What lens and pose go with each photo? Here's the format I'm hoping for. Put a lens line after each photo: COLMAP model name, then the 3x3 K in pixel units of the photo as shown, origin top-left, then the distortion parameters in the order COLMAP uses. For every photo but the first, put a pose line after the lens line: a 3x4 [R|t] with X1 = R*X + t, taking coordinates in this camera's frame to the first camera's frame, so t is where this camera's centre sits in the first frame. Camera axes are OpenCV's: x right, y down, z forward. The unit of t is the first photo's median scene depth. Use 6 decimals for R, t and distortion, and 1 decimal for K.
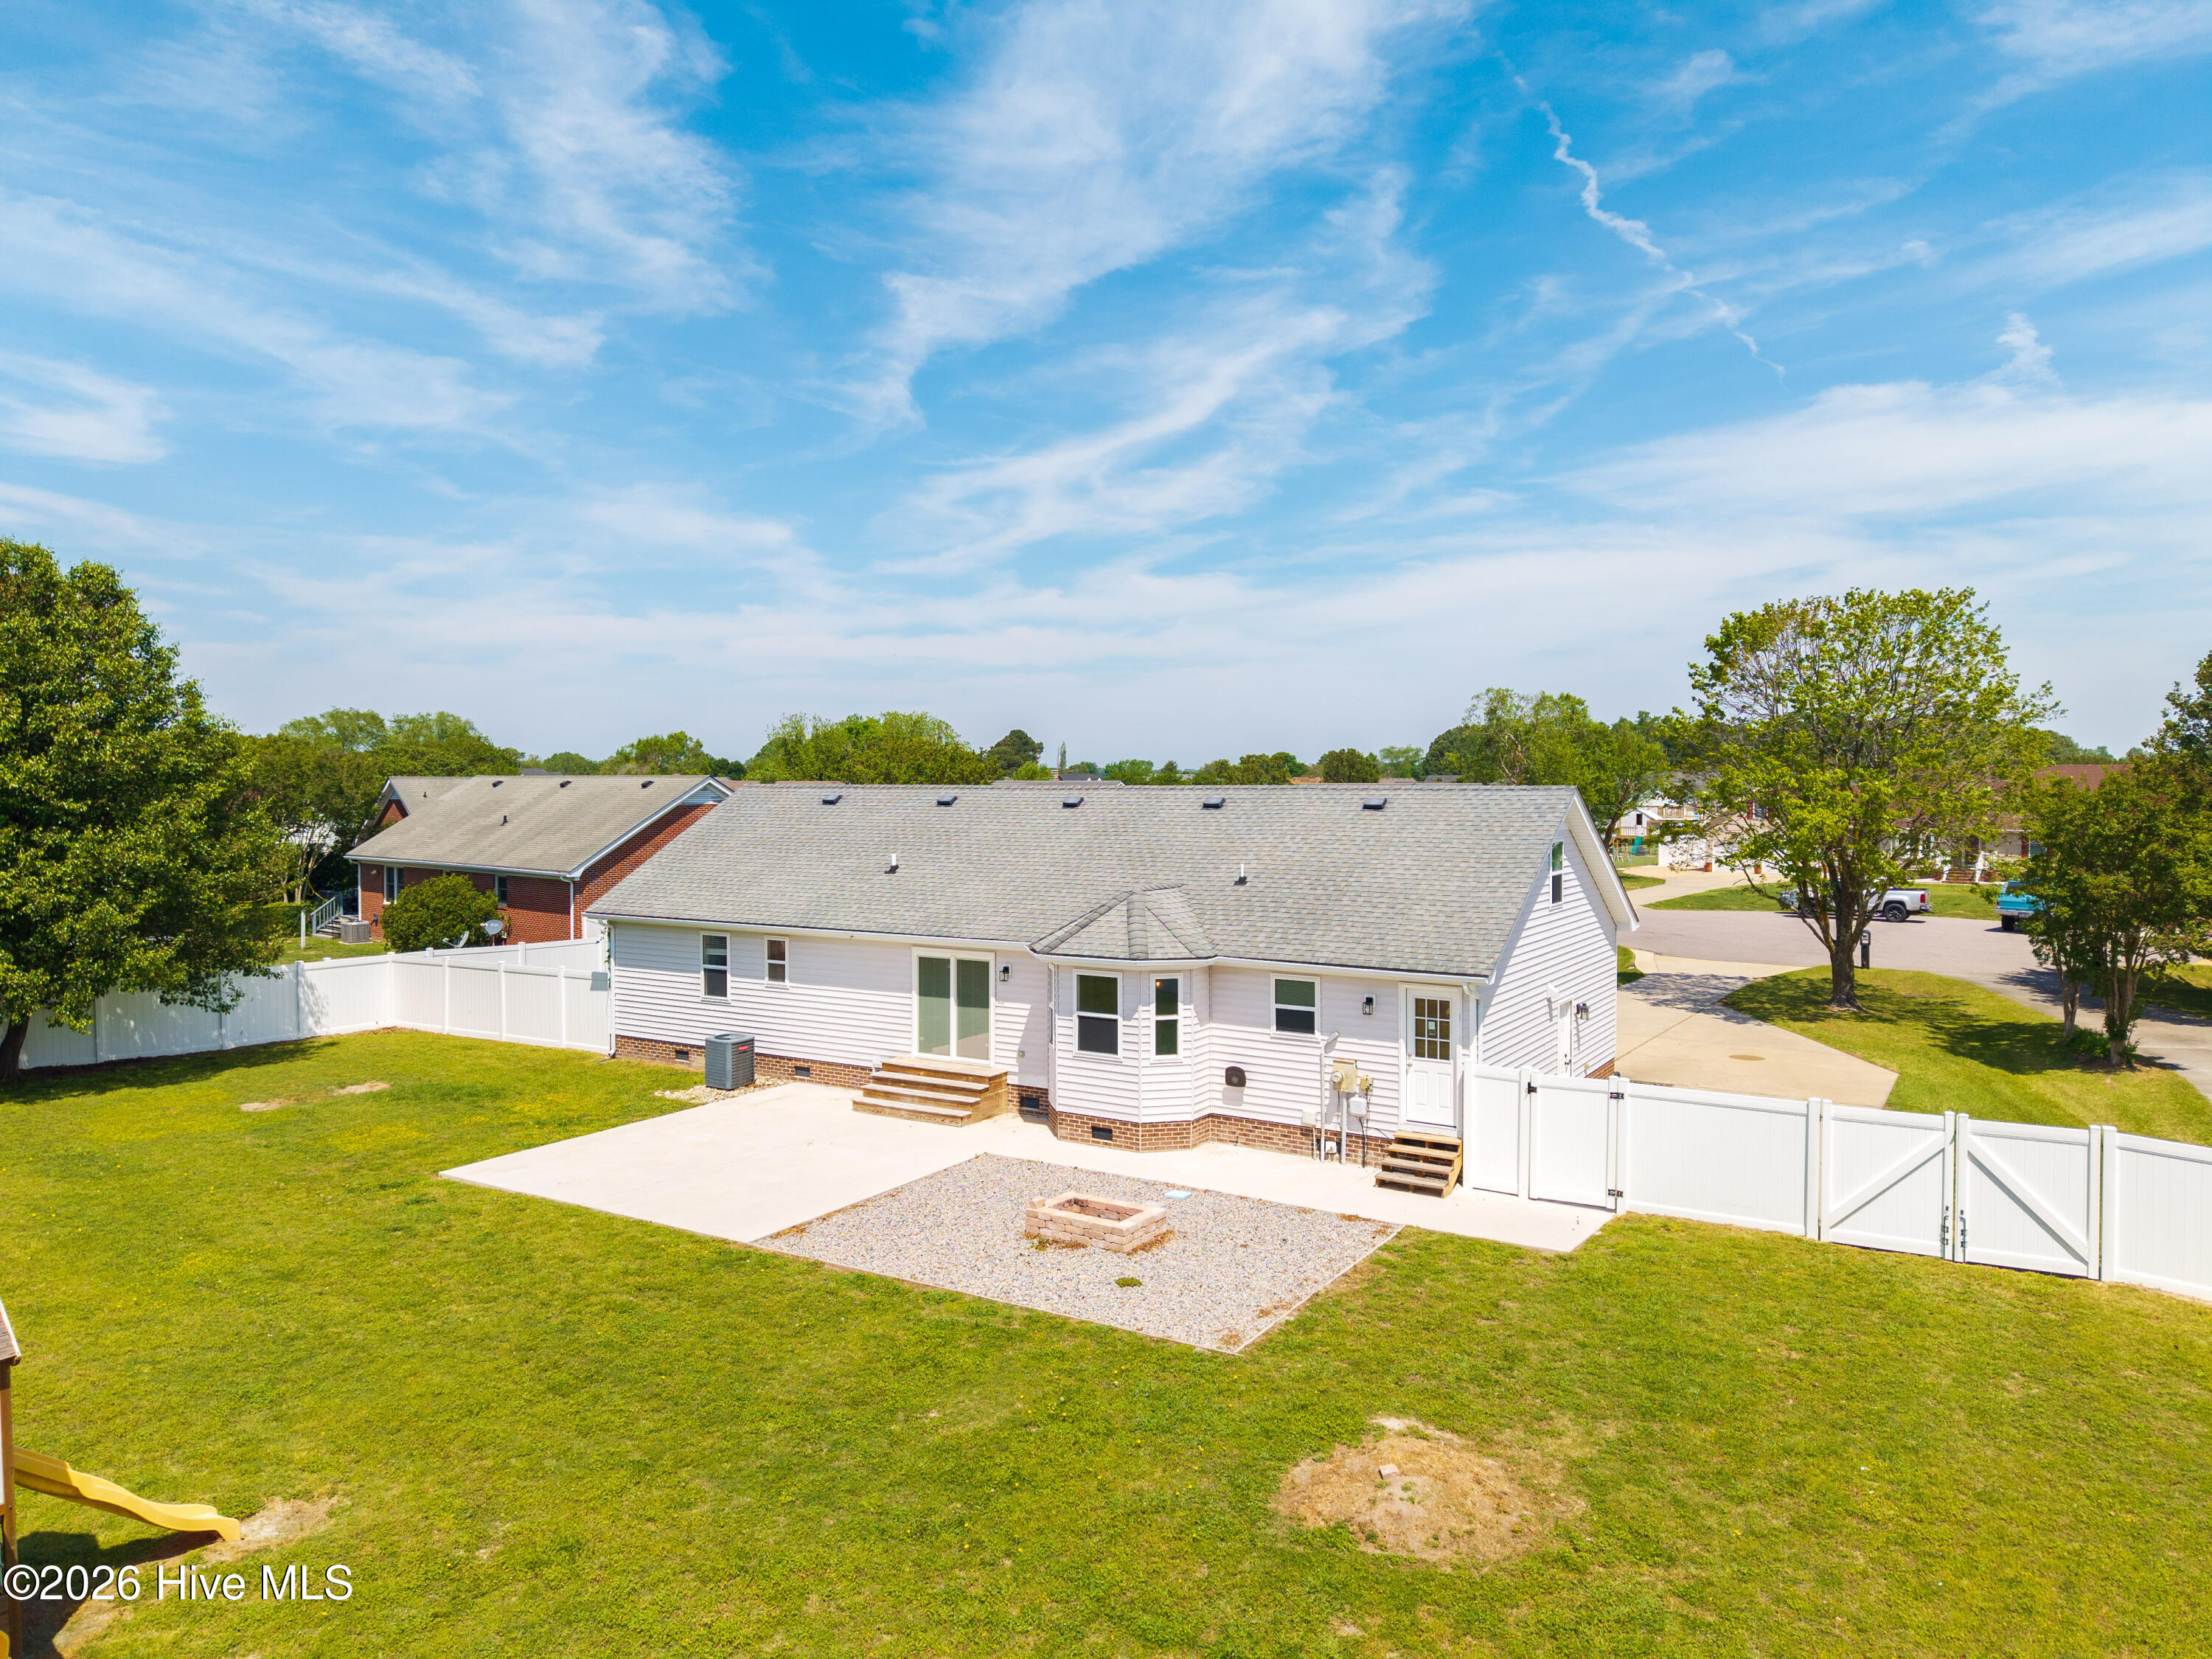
lens RADIAL K [[1492.0, 0, 1118.2], [0, 1492.0, 798.0], [0, 0, 1]] dist [0.025282, -0.024018]
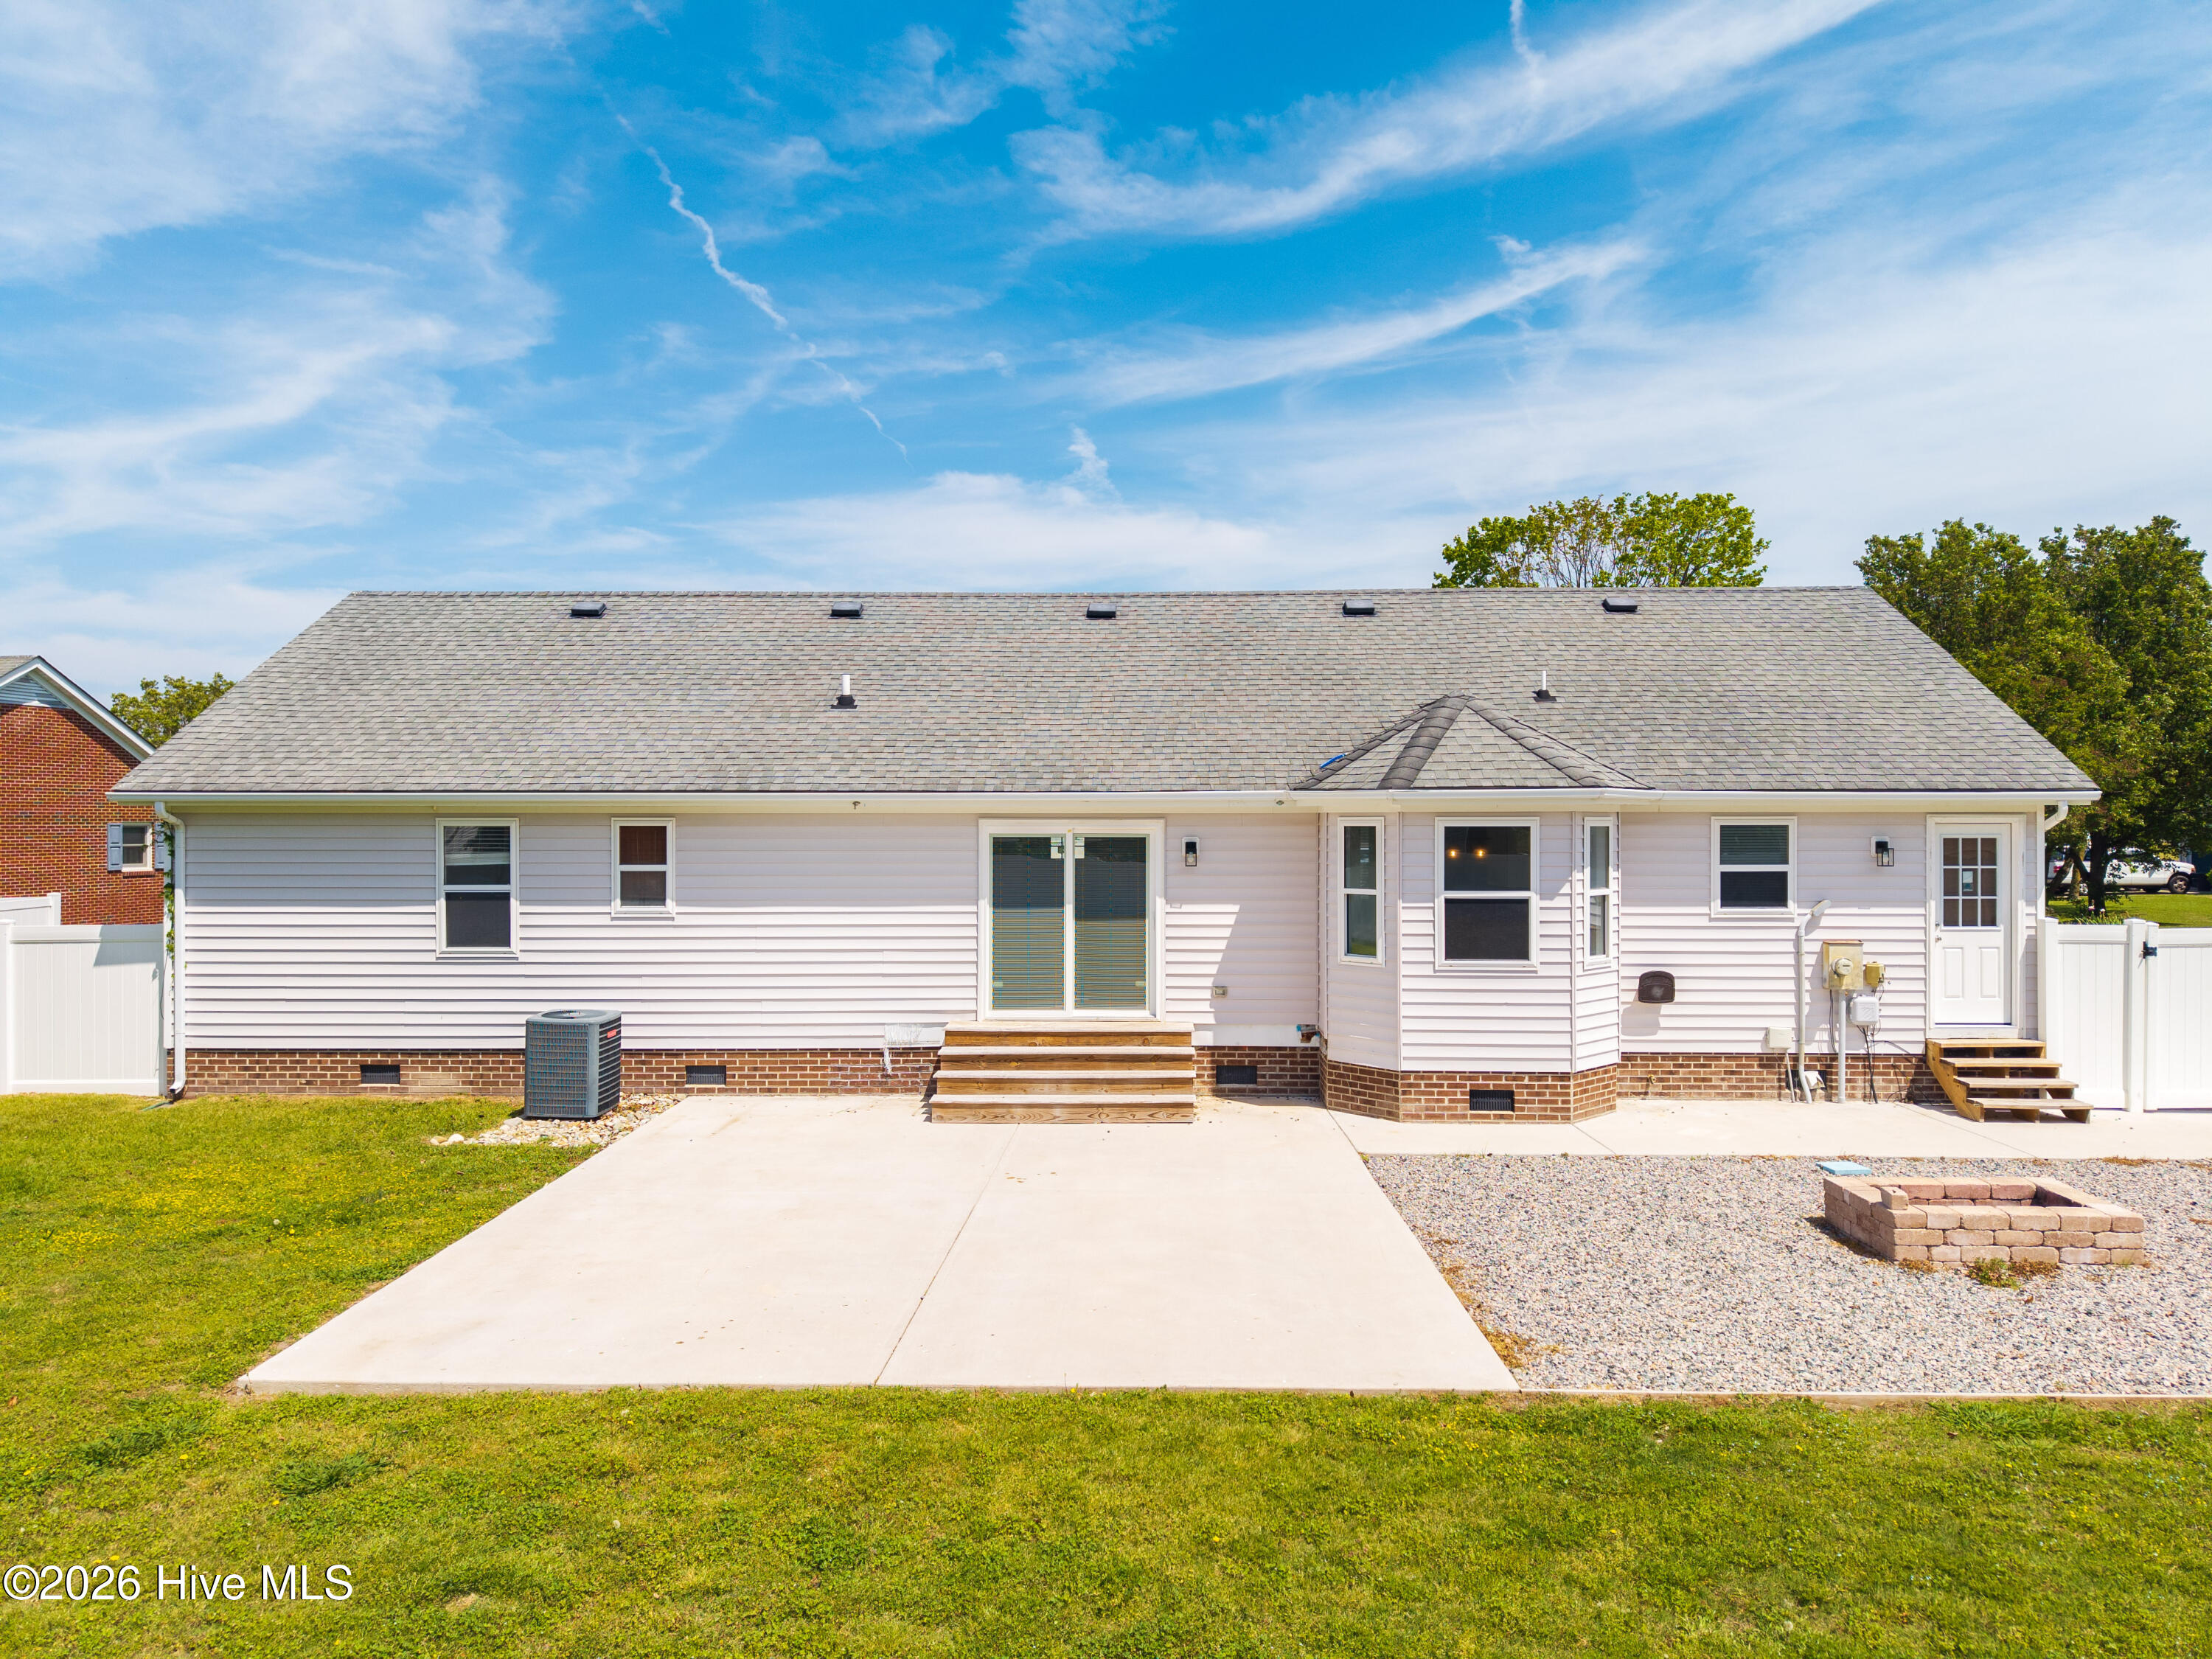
lens RADIAL K [[1492.0, 0, 1083.5], [0, 1492.0, 823.2], [0, 0, 1]] dist [0.025282, -0.024018]
pose [[0.856162, -0.000484, 0.516708, -0.391864], [0.006602, 0.999928, -0.010001, 0.107113], [-0.516666, 0.011974, 0.856104, 0.510256]]
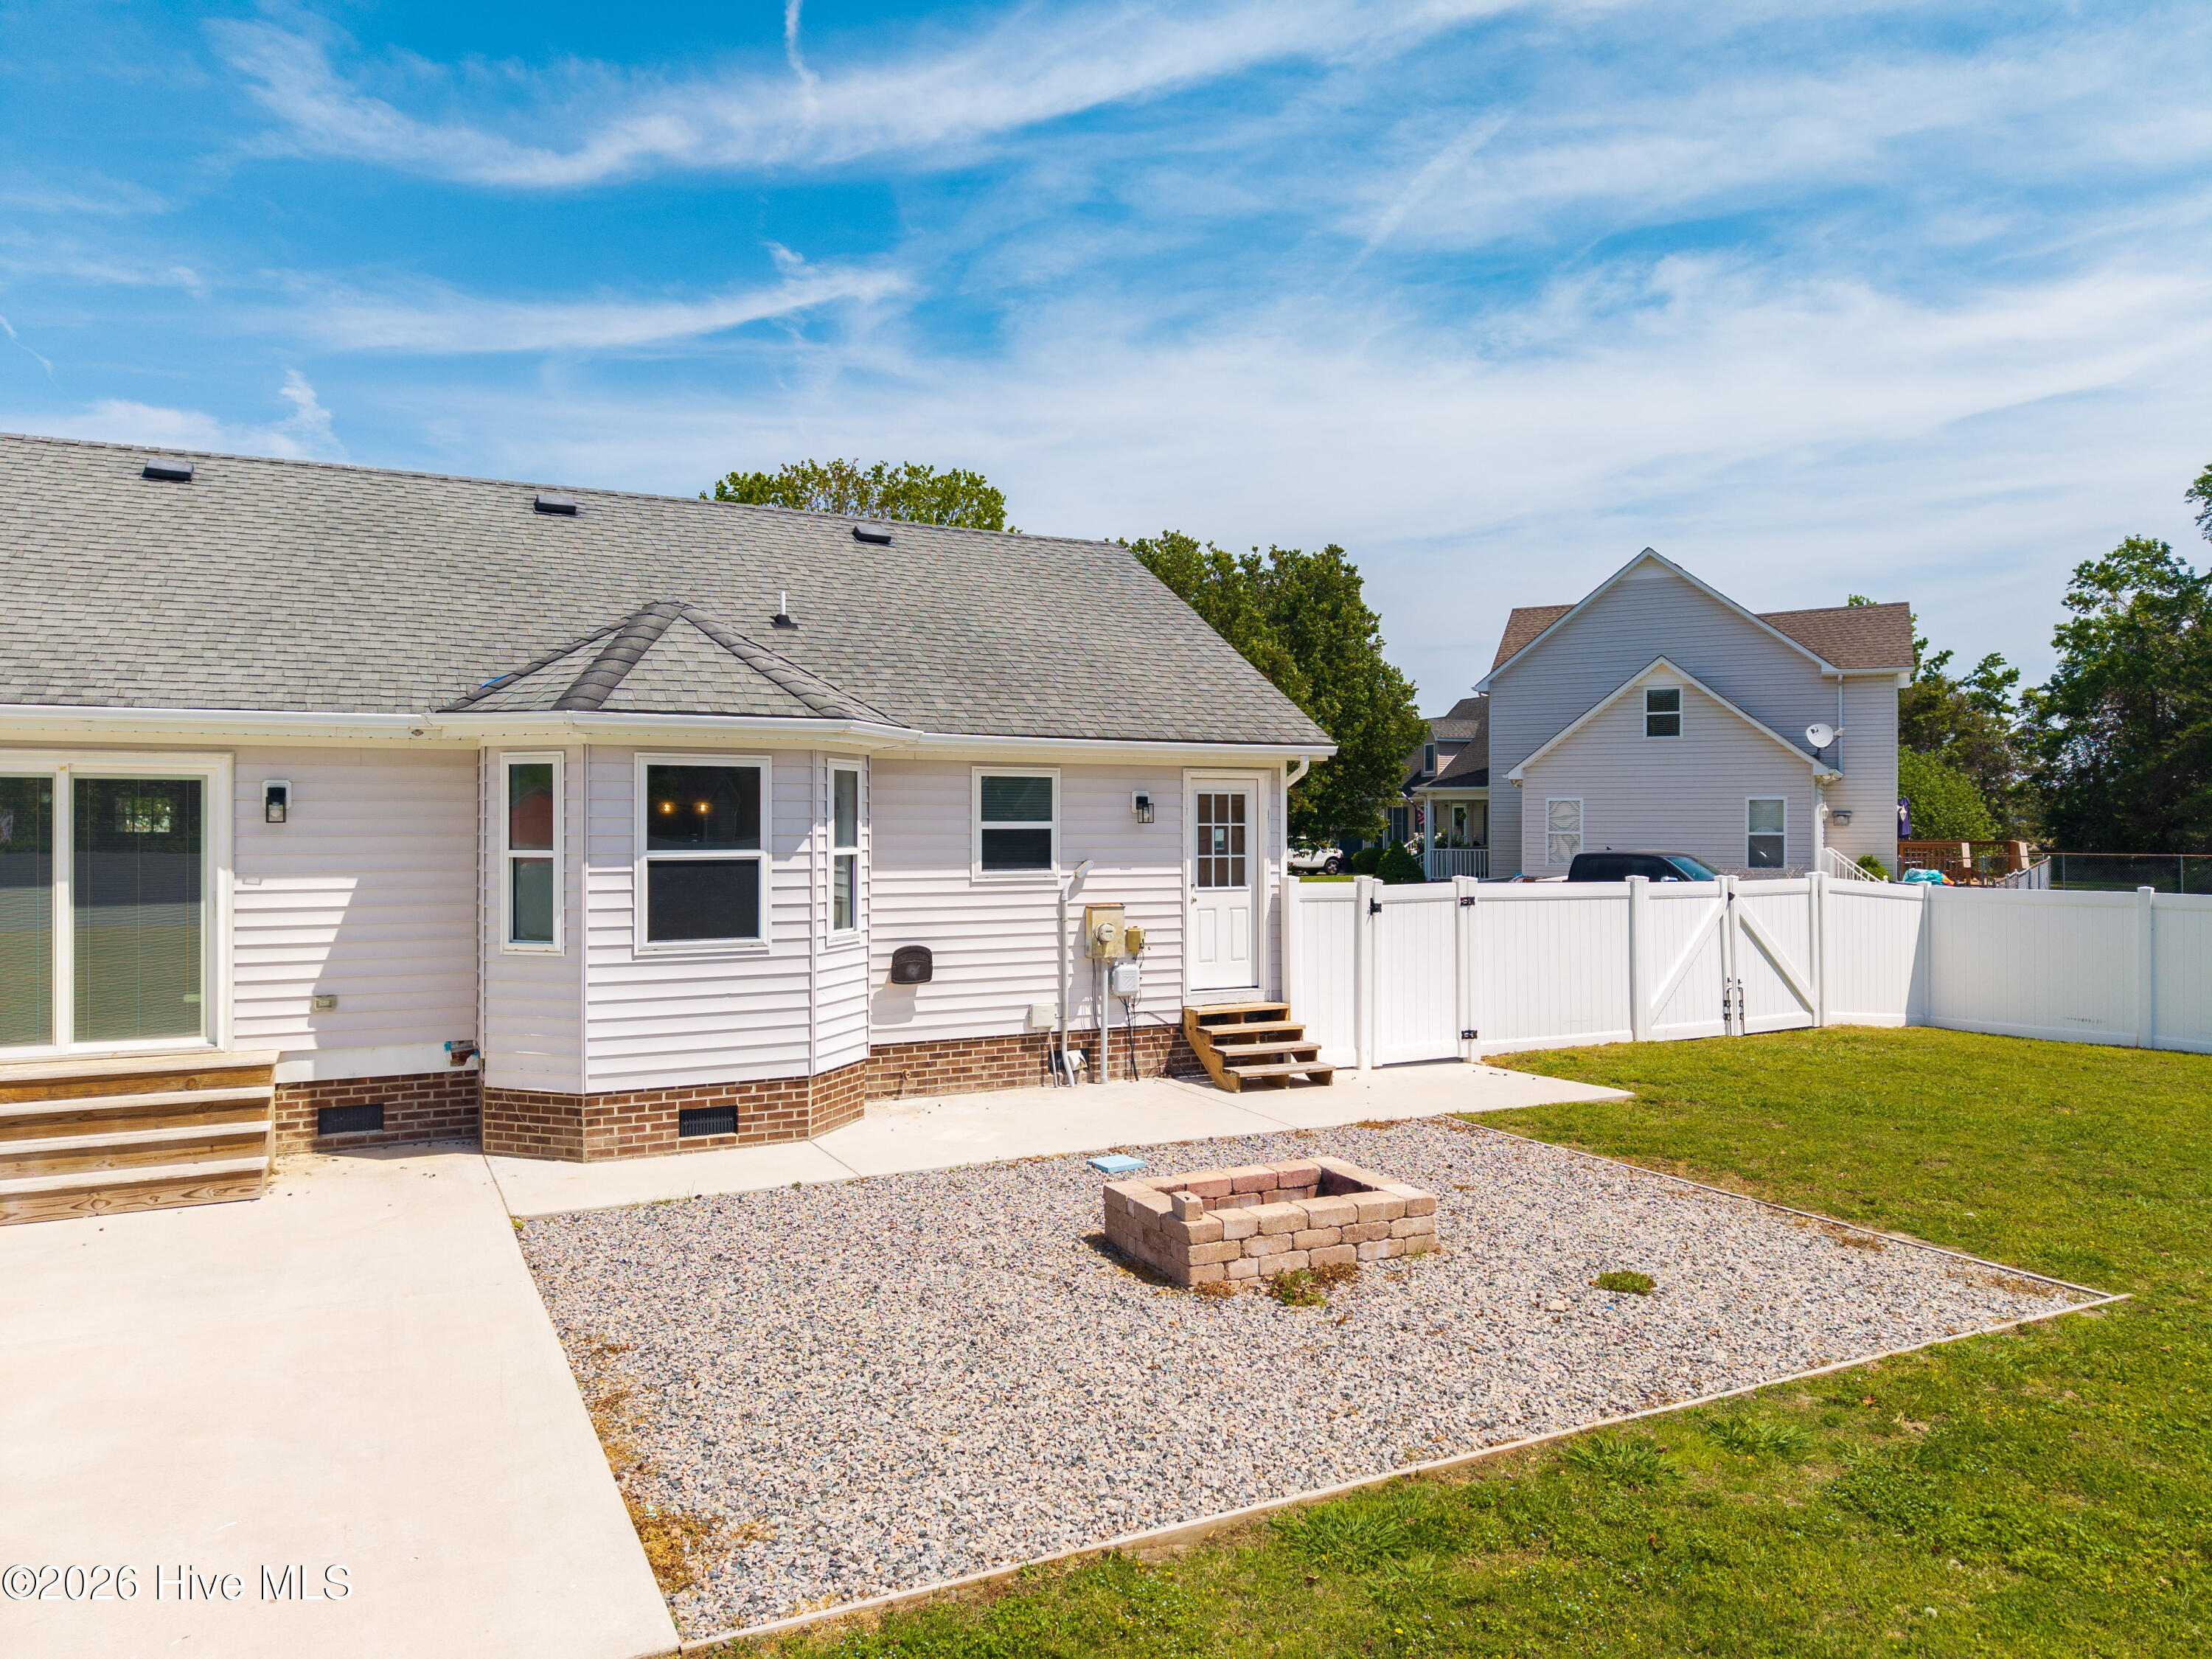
lens RADIAL K [[1492.0, 0, 1116.6], [0, 1492.0, 834.7], [0, 0, 1]] dist [0.025282, -0.024018]
pose [[0.506893, -0.006311, 0.861986, -0.295100], [0.011119, 0.999938, 0.000783, 0.122797], [-0.861937, 0.009187, 0.506932, 0.582727]]
